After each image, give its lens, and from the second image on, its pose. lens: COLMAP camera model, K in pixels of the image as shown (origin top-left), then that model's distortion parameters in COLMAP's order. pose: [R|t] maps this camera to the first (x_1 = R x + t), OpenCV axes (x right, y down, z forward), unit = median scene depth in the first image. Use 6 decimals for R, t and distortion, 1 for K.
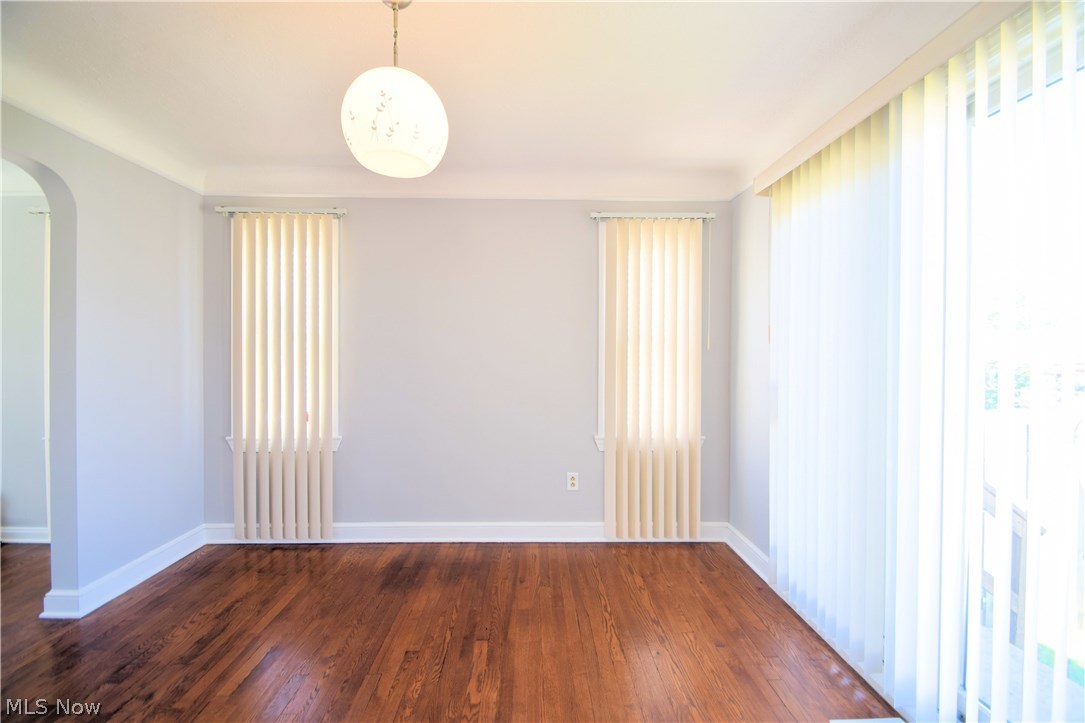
lens RADIAL K [[476.1, 0, 540.9], [0, 476.1, 358.2], [0, 0, 1]] dist [0.012894, -0.015991]
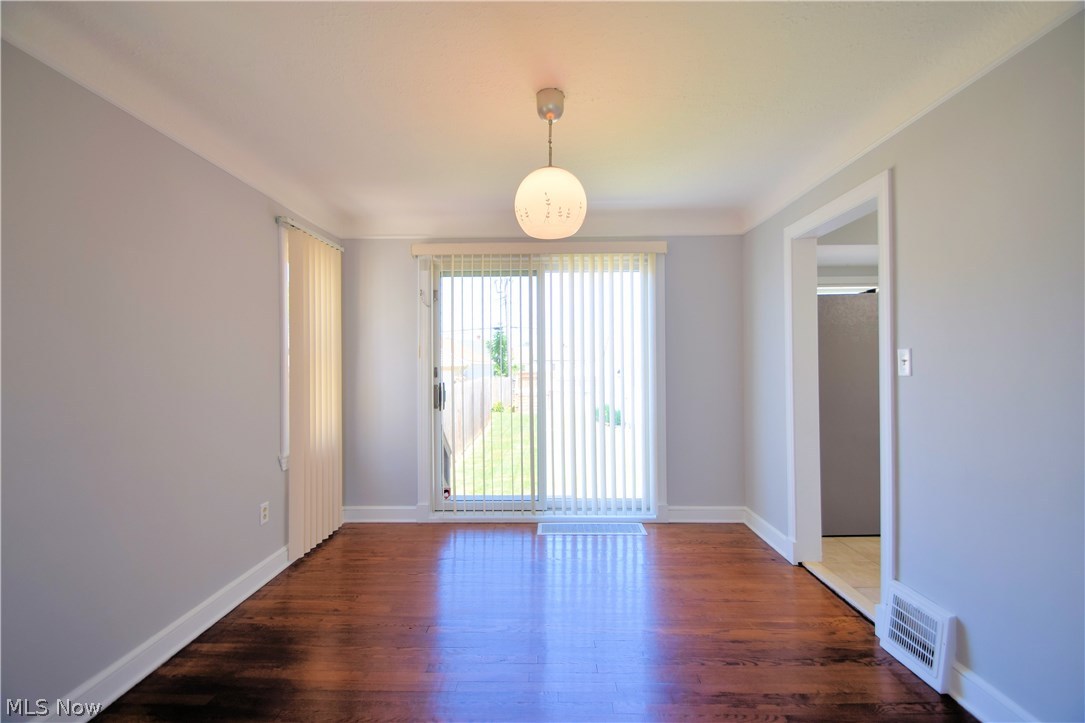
lens RADIAL K [[476.1, 0, 540.9], [0, 476.1, 358.2], [0, 0, 1]] dist [0.012894, -0.015991]
pose [[0.037397, 0.003794, 0.999293, -0.825983], [0.016842, 0.999848, -0.004426, -0.013809], [-0.999159, 0.016995, 0.037328, 0.474050]]
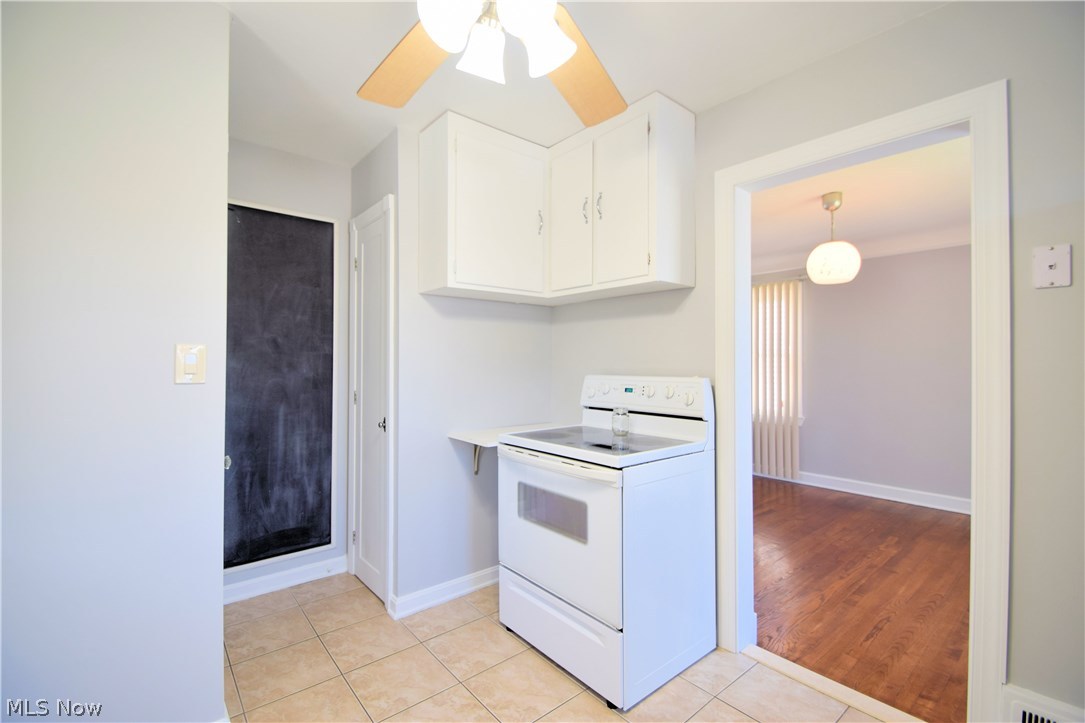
lens RADIAL K [[476.1, 0, 540.9], [0, 476.1, 358.2], [0, 0, 1]] dist [0.012894, -0.015991]
pose [[0.629547, -0.010218, -0.776895, 0.274109], [-0.007134, 0.999795, -0.018930, 0.002752], [0.776930, 0.017460, 0.629345, -0.706035]]
